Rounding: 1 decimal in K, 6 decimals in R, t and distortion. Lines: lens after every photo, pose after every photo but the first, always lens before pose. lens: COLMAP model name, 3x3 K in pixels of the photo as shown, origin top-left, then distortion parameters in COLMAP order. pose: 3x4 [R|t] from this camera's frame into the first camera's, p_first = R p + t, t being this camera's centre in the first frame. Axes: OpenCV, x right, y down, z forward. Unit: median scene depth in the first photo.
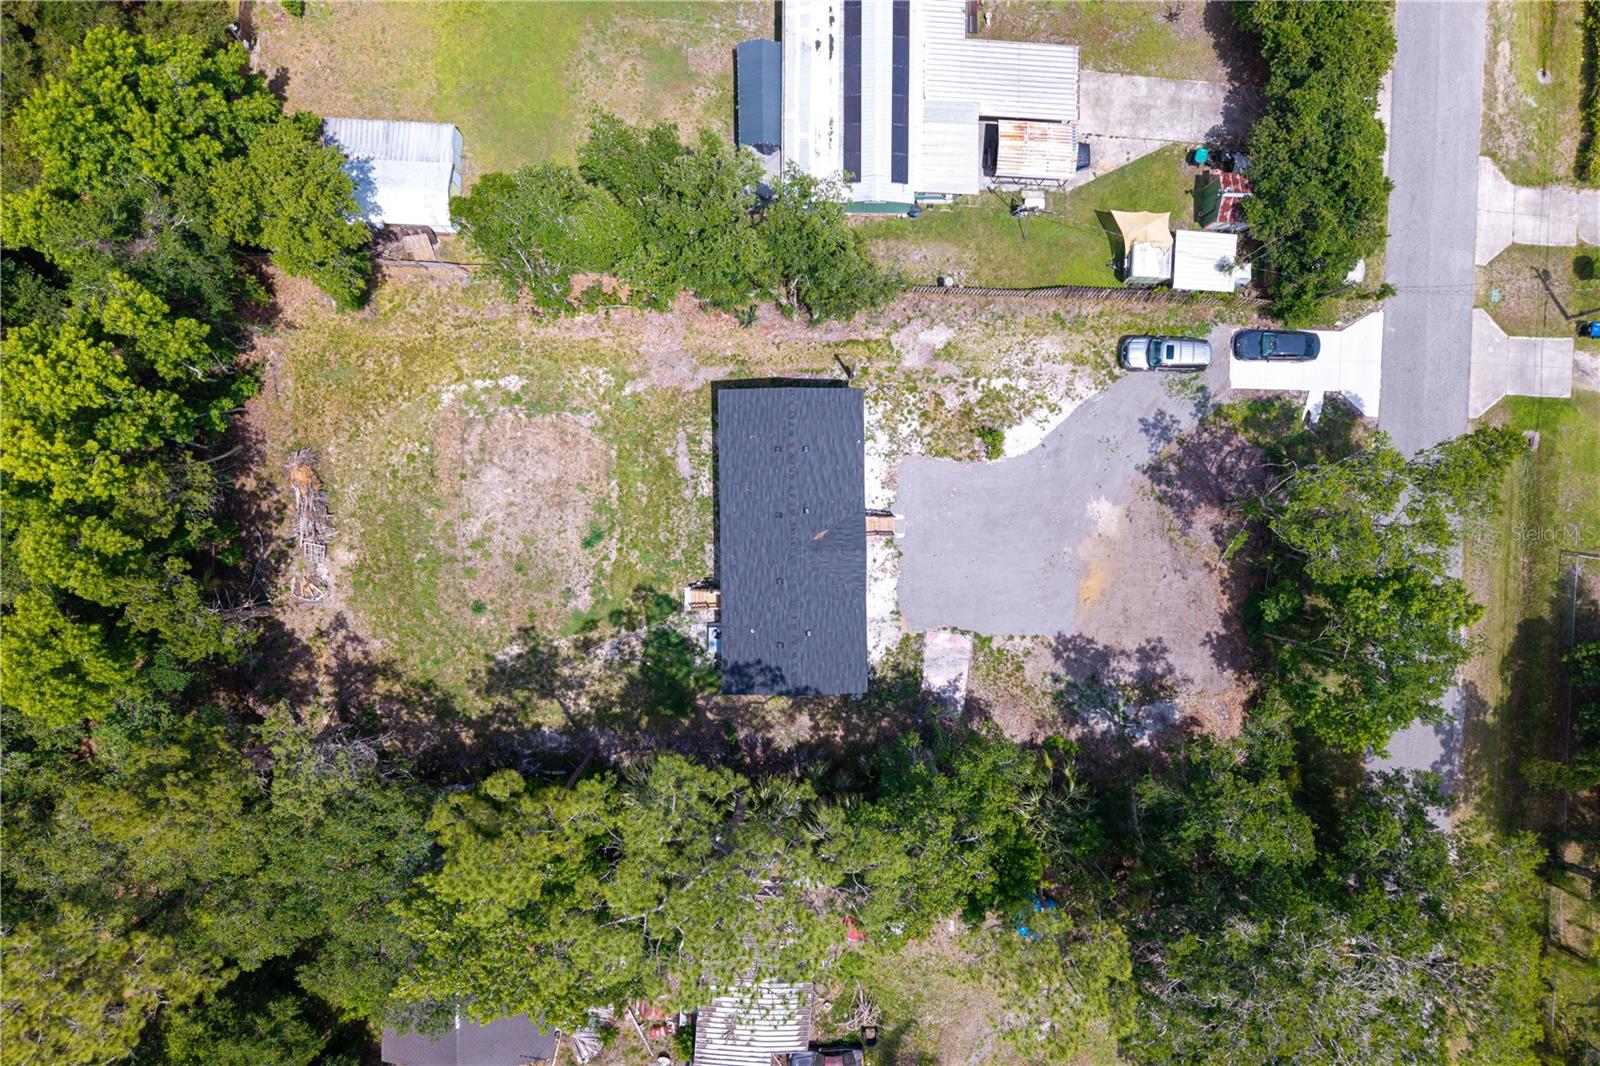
lens RADIAL K [[1033.2, 0, 800.0], [0, 1033.2, 533.0], [0, 0, 1]] dist [0.117190, -0.149394]
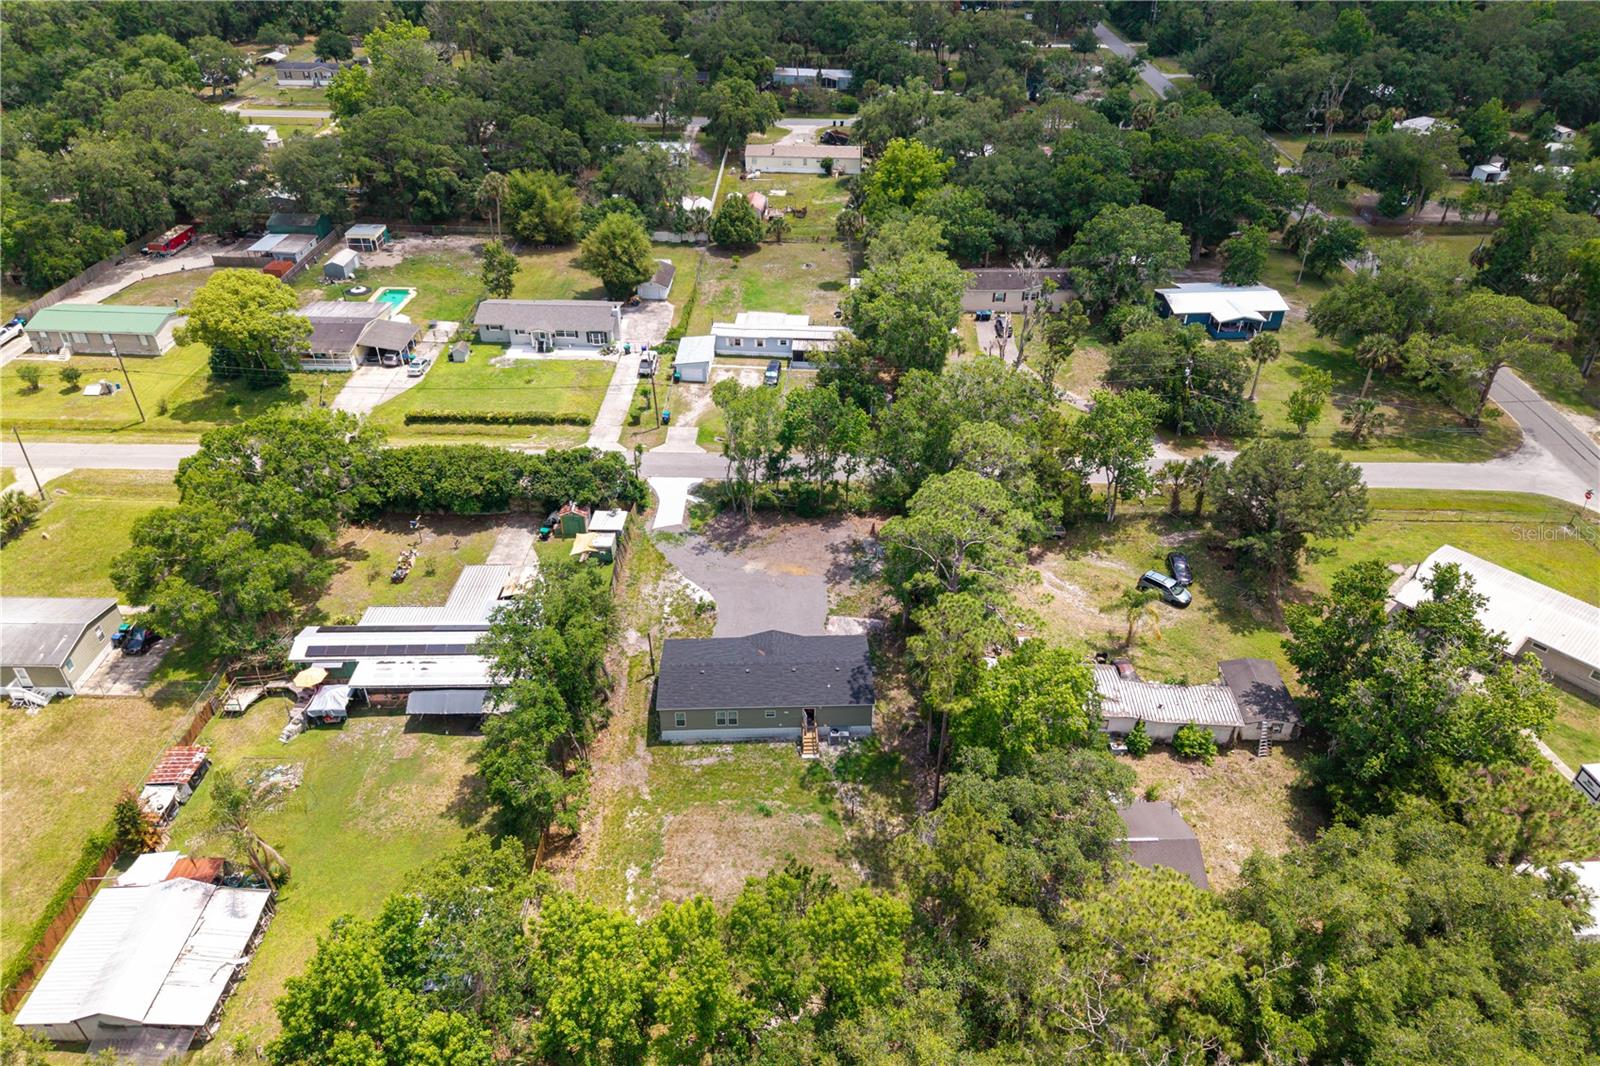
lens RADIAL K [[1033.2, 0, 800.0], [0, 1033.2, 533.0], [0, 0, 1]] dist [0.117190, -0.149394]
pose [[-0.019021, -0.602354, 0.798003, -0.992648], [0.999812, -0.014499, 0.012887, 0.037622], [0.003808, 0.798098, 0.602516, -0.029290]]
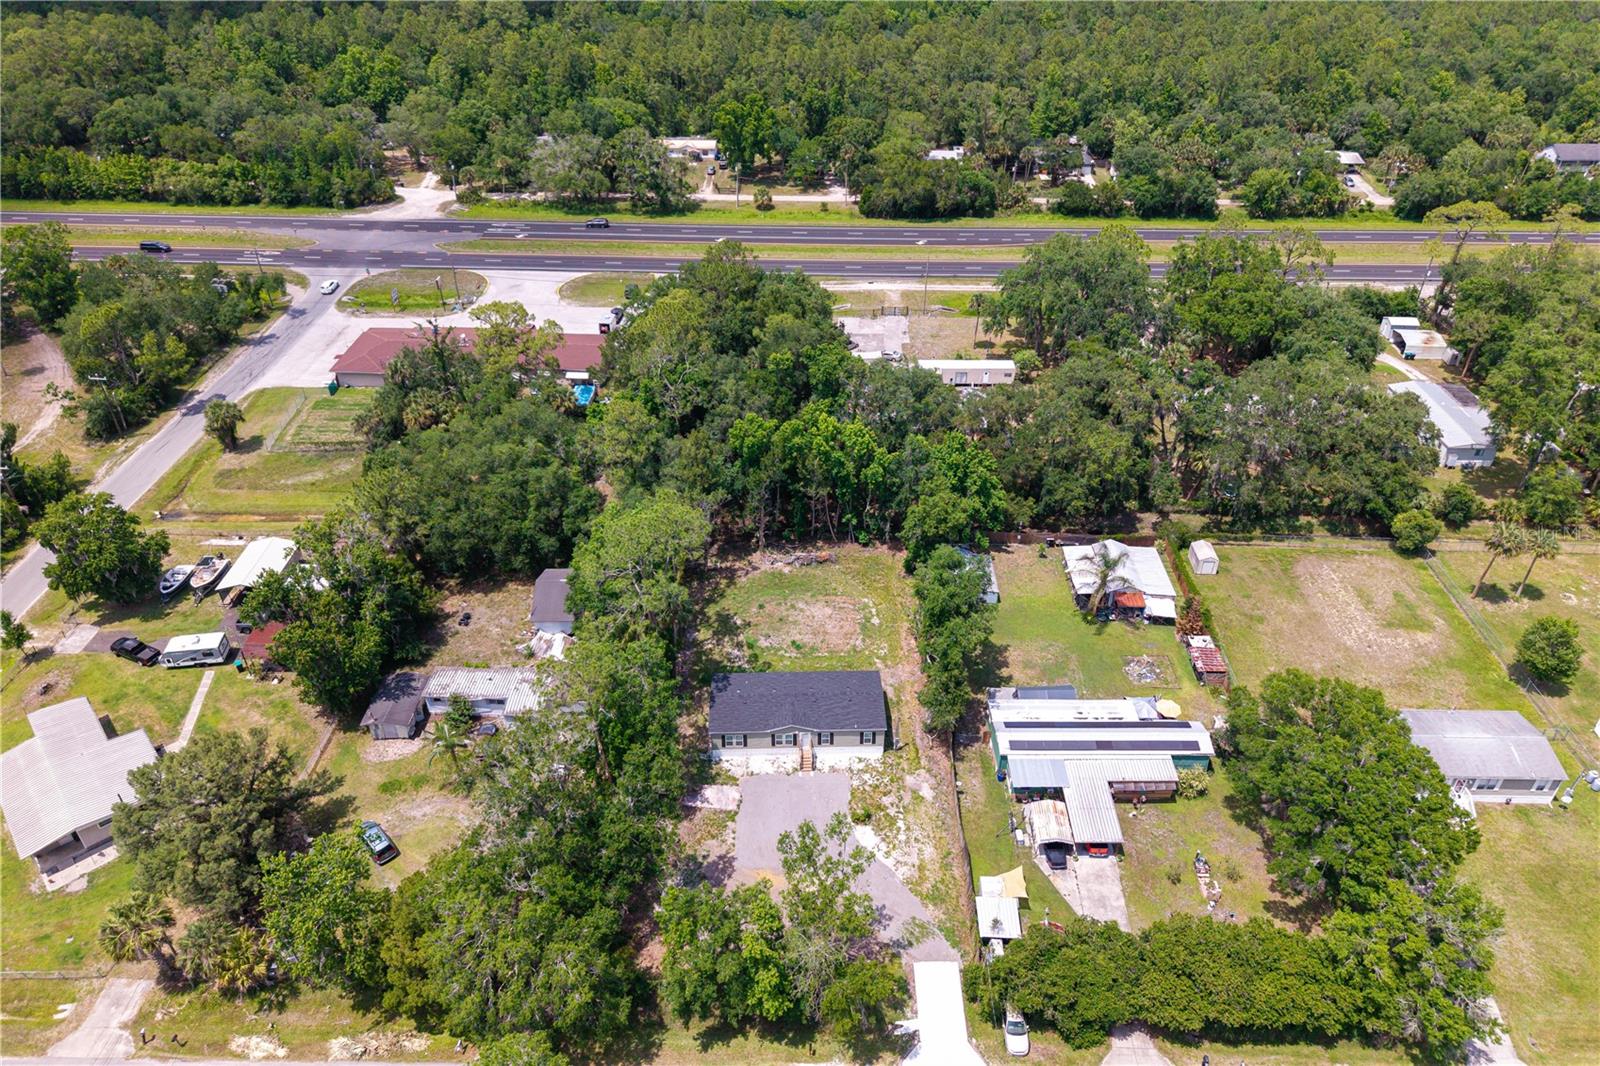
lens RADIAL K [[1033.2, 0, 800.0], [0, 1033.2, 533.0], [0, 0, 1]] dist [0.117190, -0.149394]
pose [[0.015069, 0.553241, -0.832885, 1.236091], [-0.999864, 0.002697, -0.016299, 0.028400], [-0.006770, 0.833017, 0.553206, -0.205221]]
